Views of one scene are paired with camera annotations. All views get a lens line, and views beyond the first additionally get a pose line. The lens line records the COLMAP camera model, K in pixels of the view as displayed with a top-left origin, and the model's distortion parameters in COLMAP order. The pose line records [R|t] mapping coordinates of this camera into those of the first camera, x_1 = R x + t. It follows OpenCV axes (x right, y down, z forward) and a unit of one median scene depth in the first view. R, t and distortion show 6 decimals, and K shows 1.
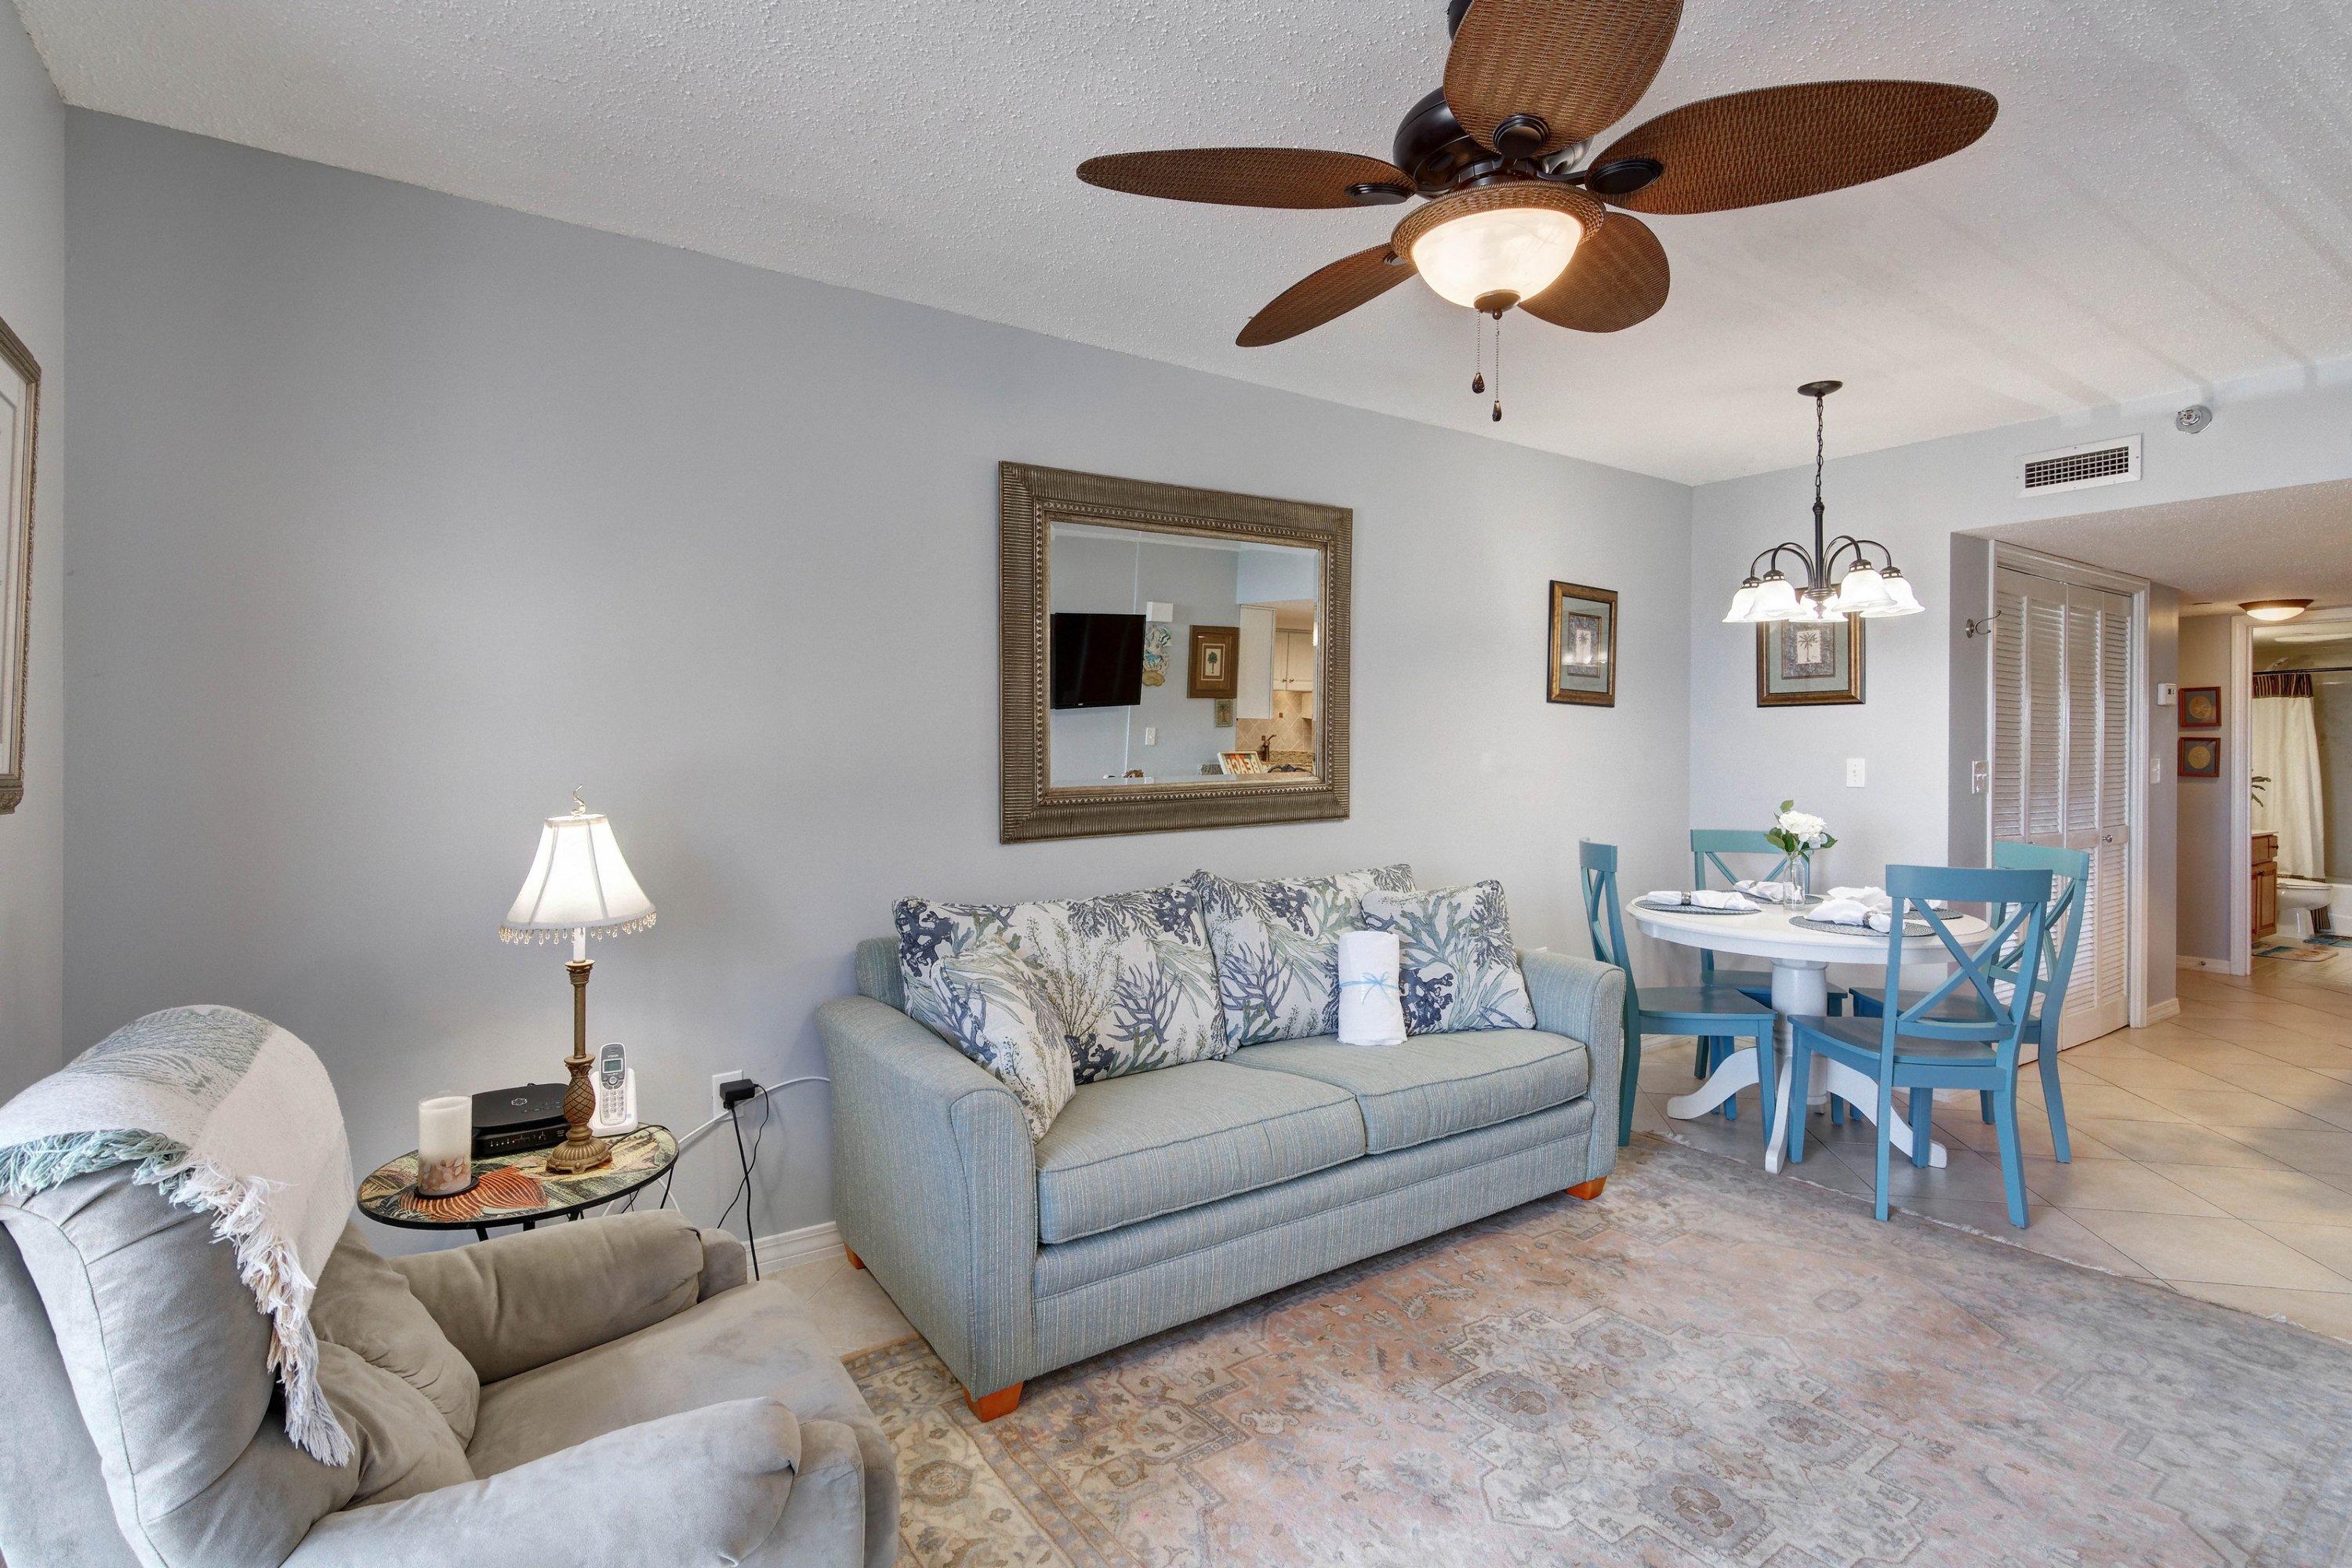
lens RADIAL K [[1150.8, 0, 1175.3], [0, 1150.8, 751.8], [0, 0, 1]] dist [0.002238, 0.001463]
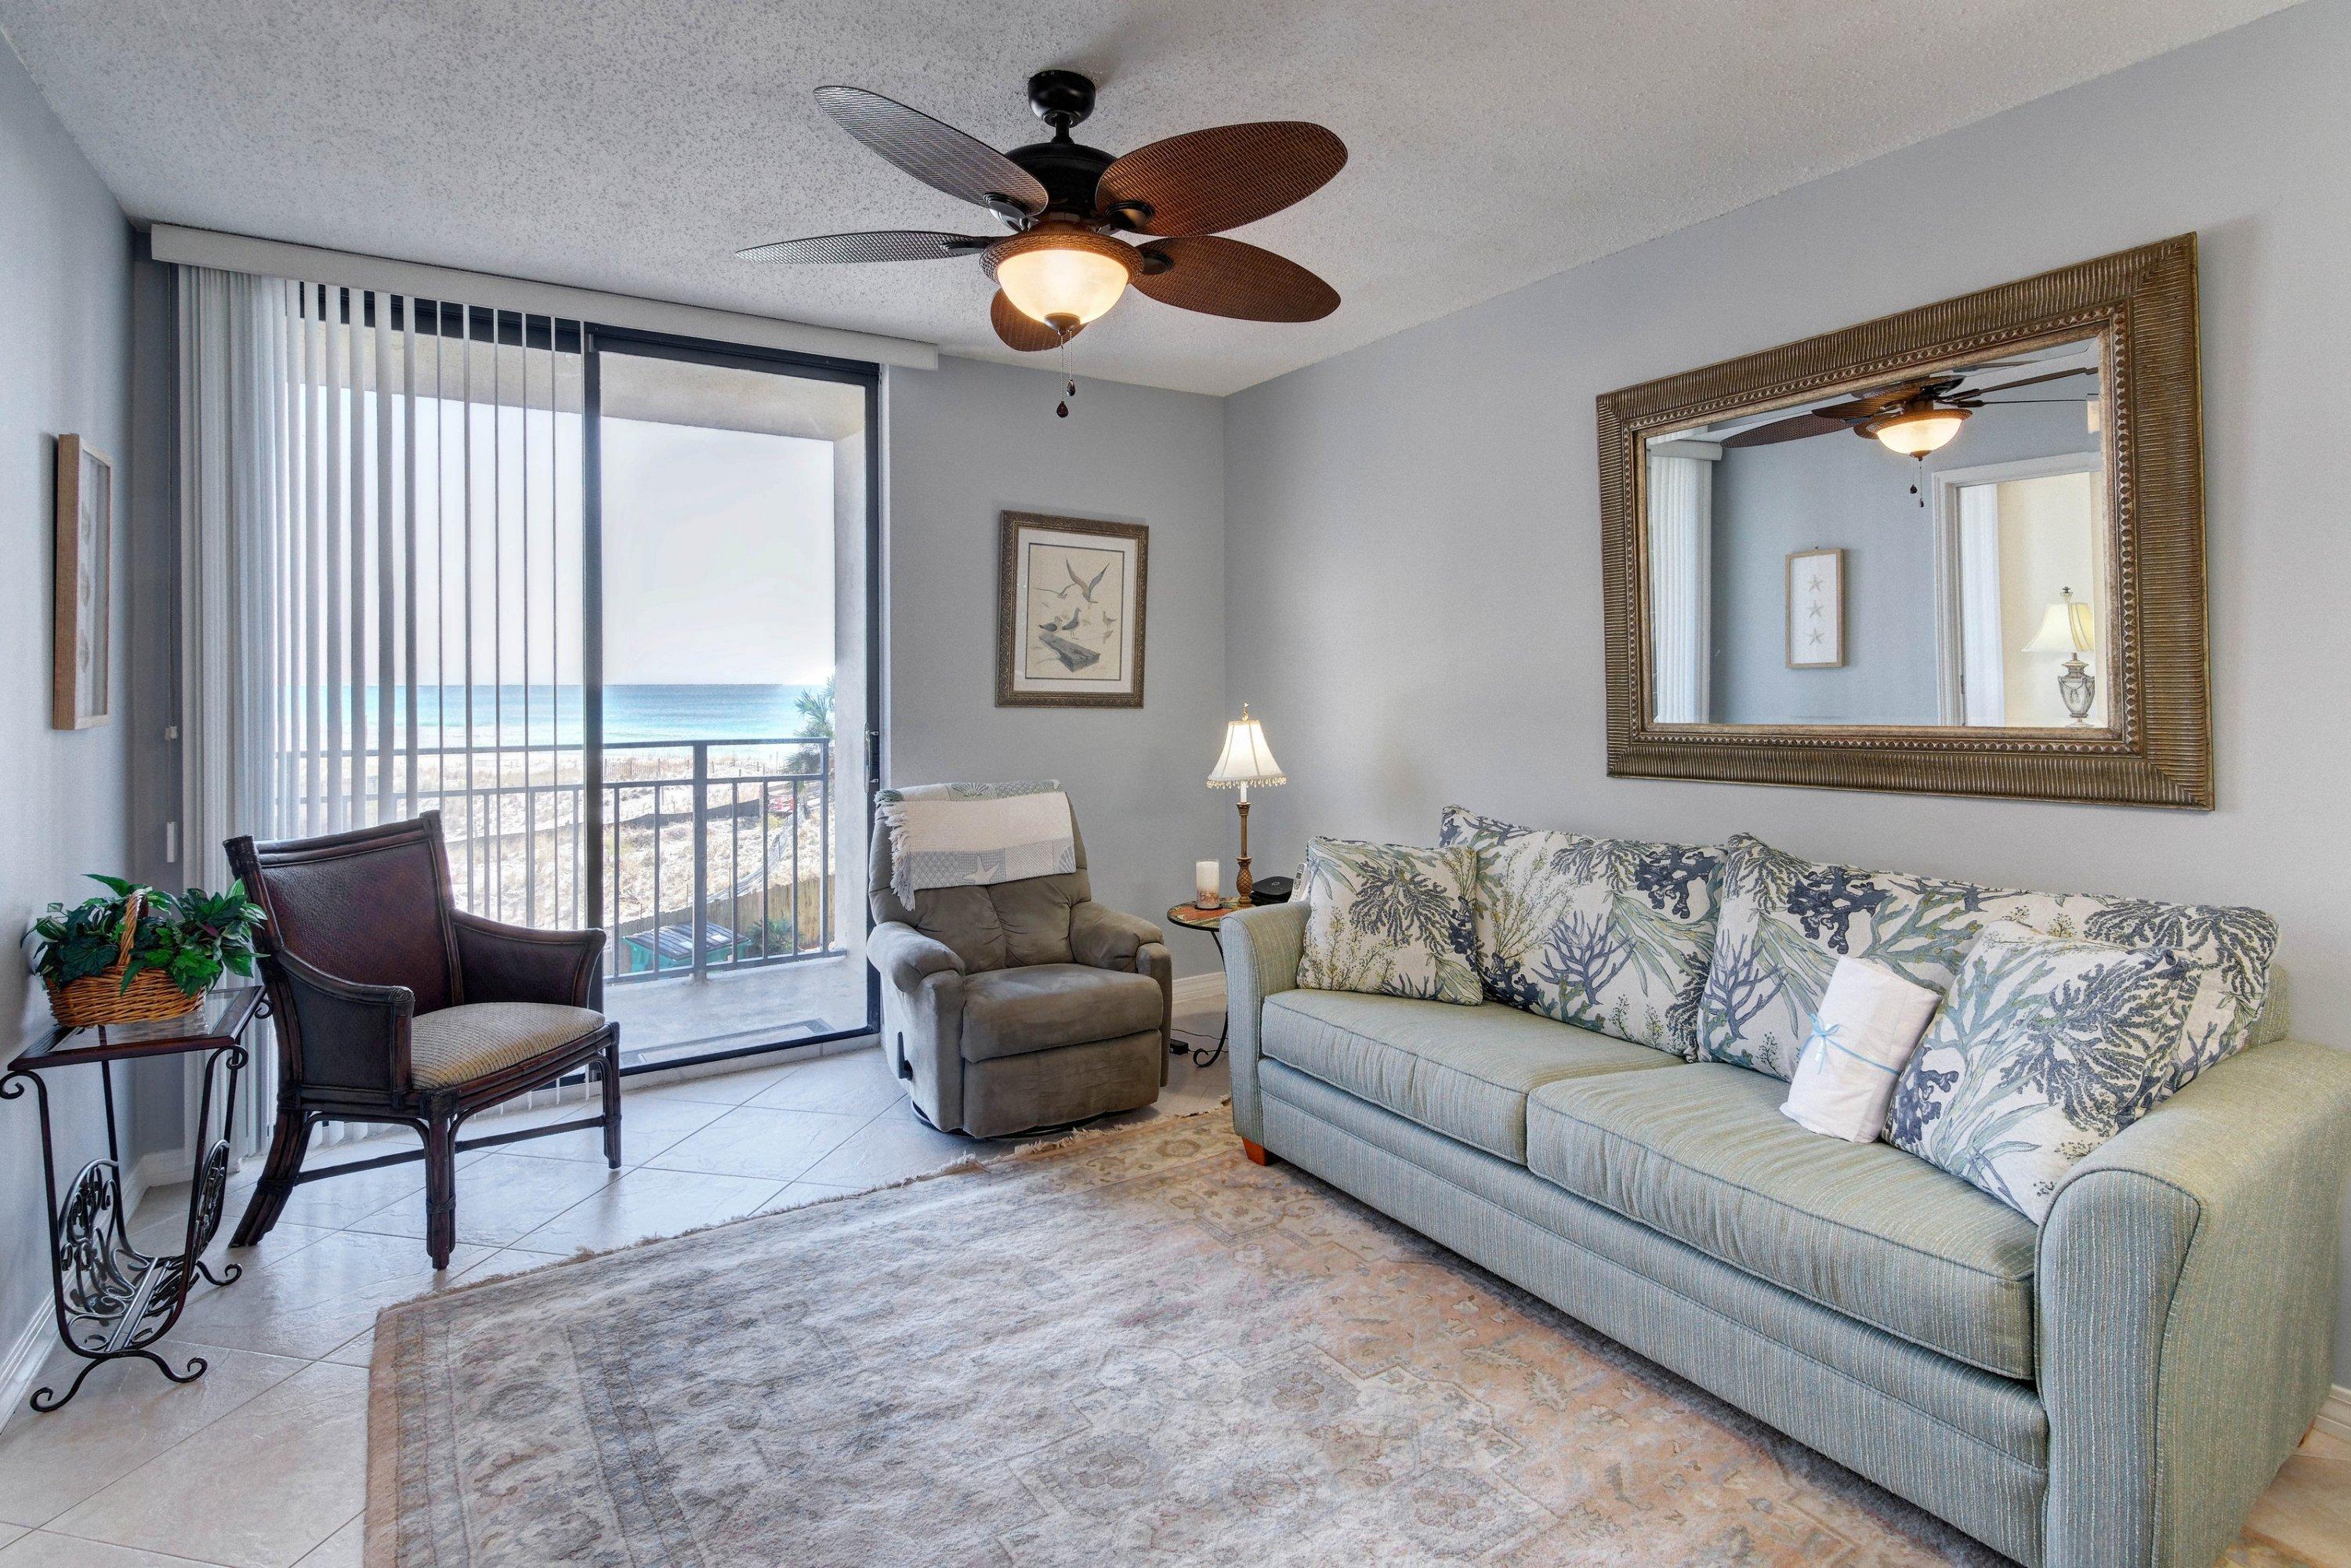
lens RADIAL K [[1165.8, 0, 1192.4], [0, 1165.8, 685.2], [0, 0, 1]] dist [0.000388, -0.000310]
pose [[-0.032470, -0.000125, -0.999473, 0.768158], [-0.000432, 1.000000, -0.000111, 0.000723], [0.999473, 0.000429, -0.032471, 0.592799]]
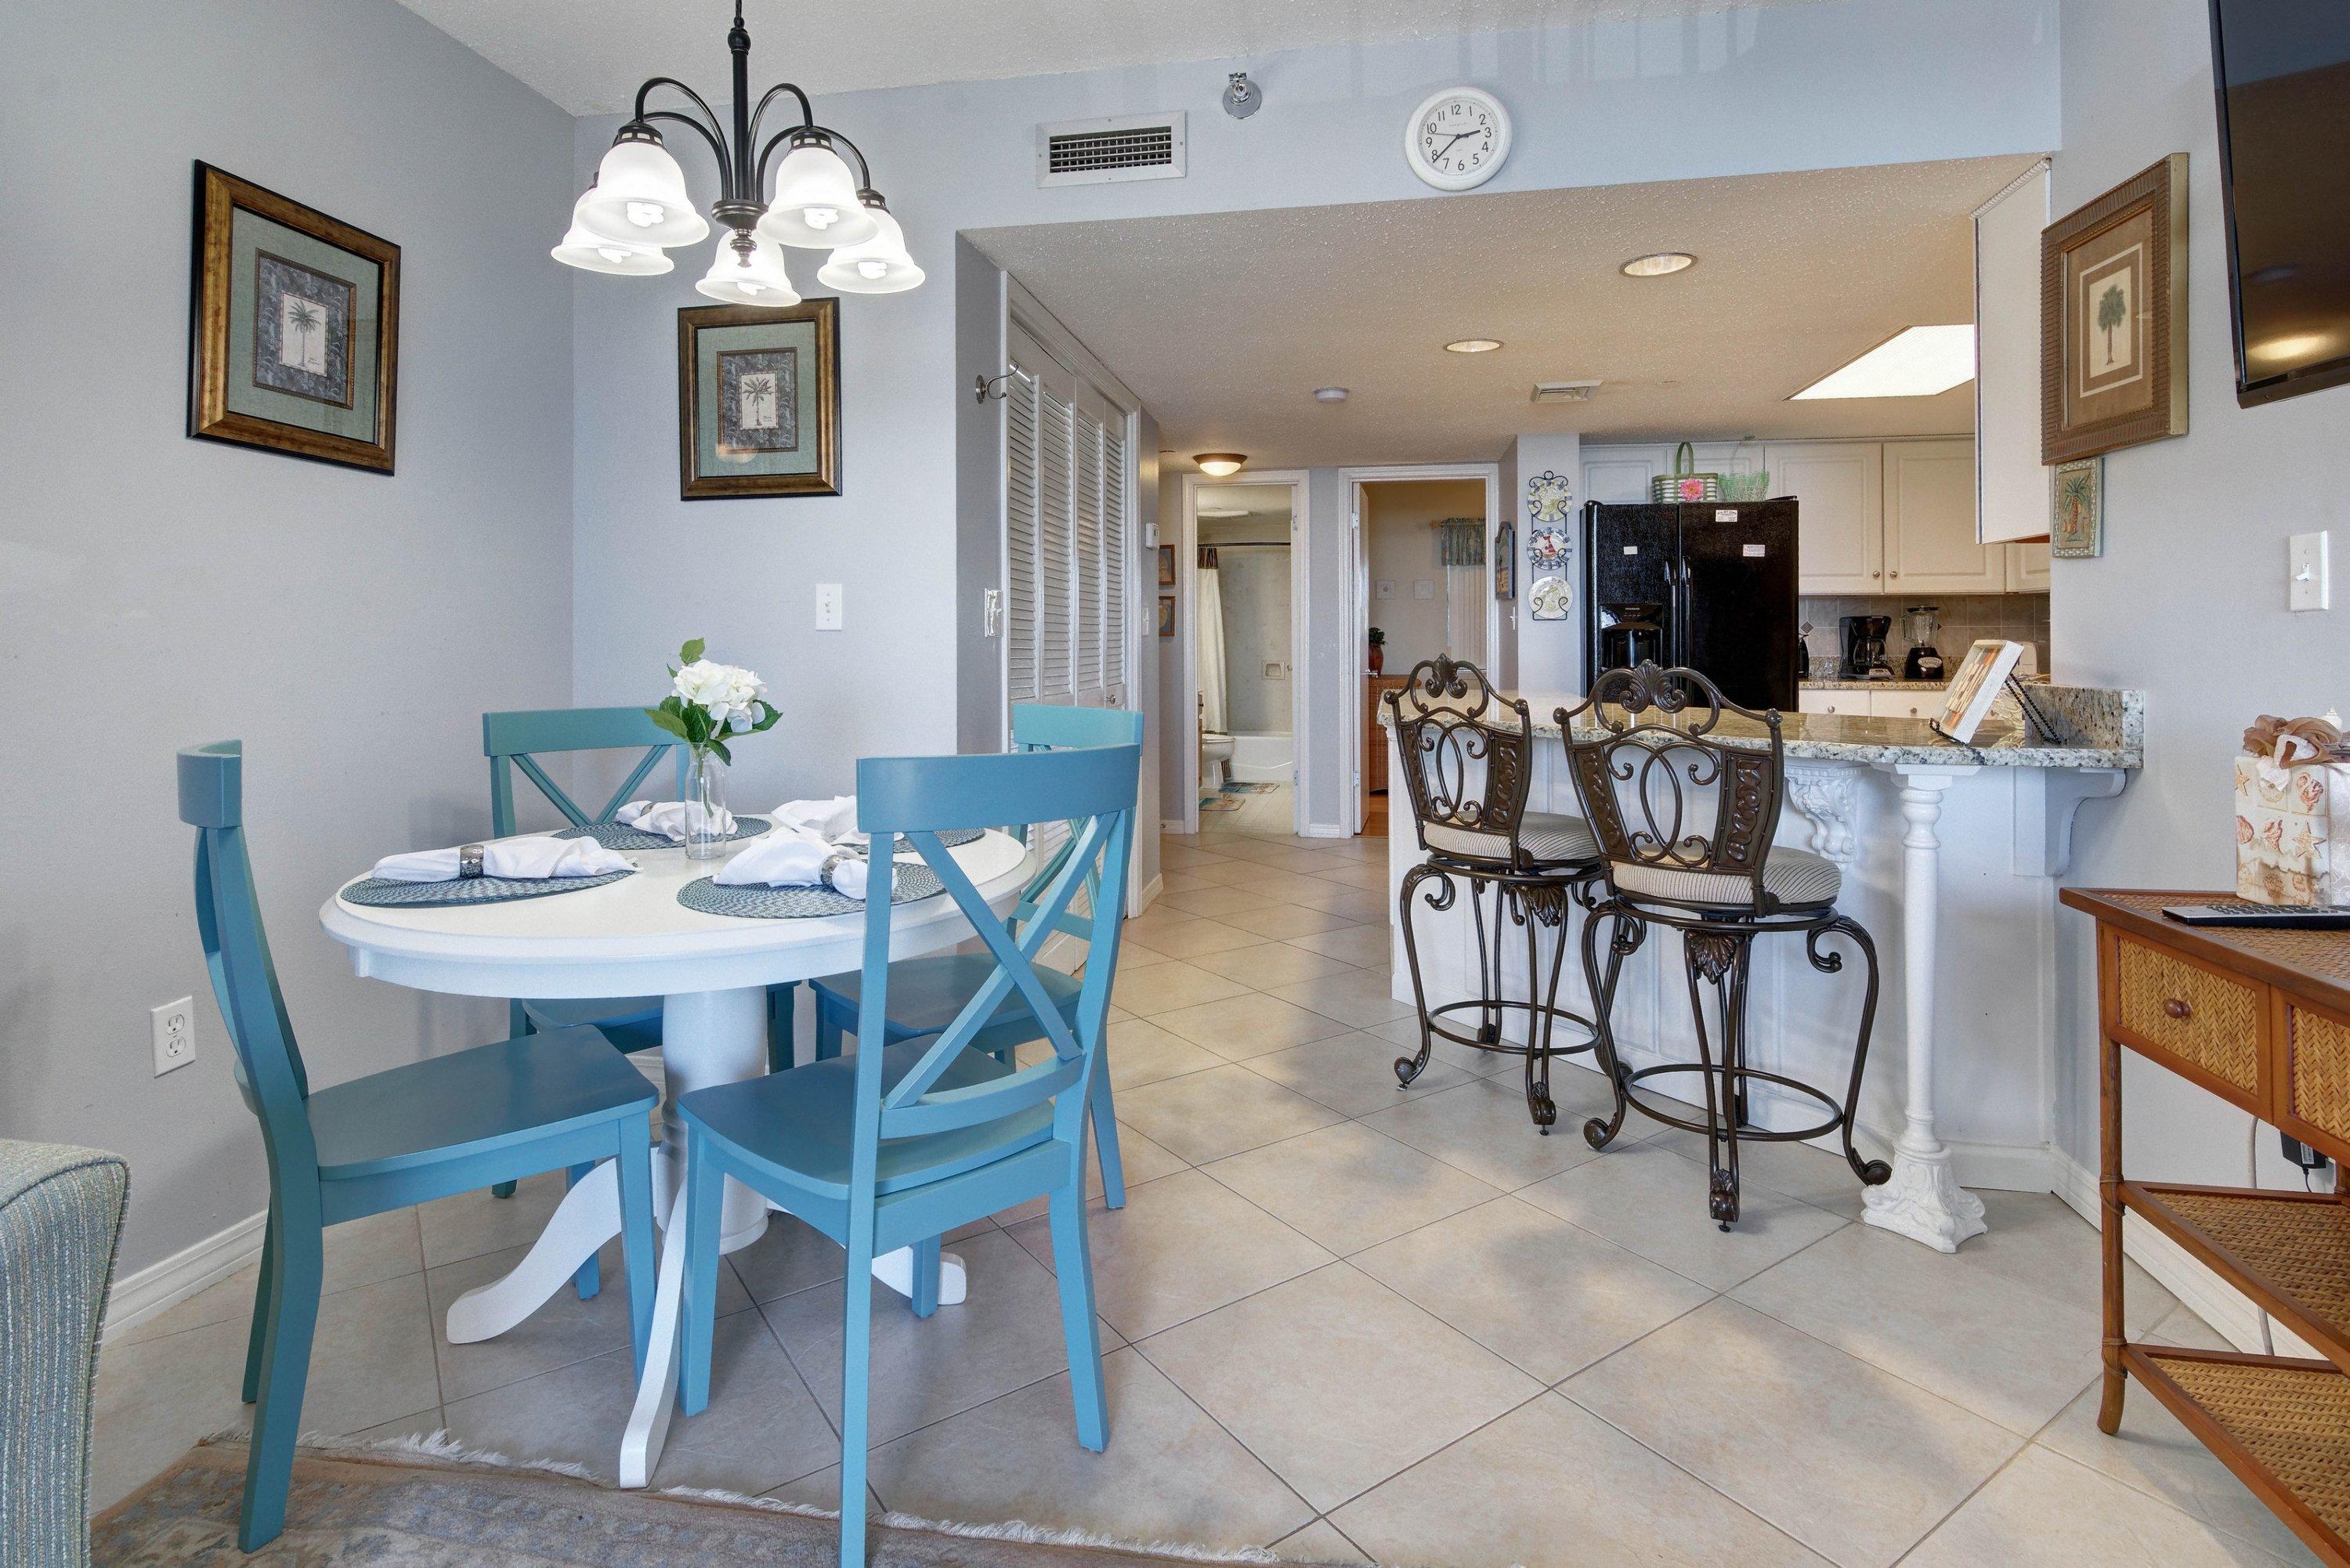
lens RADIAL K [[1198.0, 0, 1166.9], [0, 1198.0, 634.6], [0, 0, 1]] dist [0.004610, -0.000570]
pose [[0.709526, -0.003391, 0.704671, 0.332934], [0.008166, 0.999961, -0.003410, 0.046293], [-0.704632, 0.008174, 0.709526, 0.520304]]
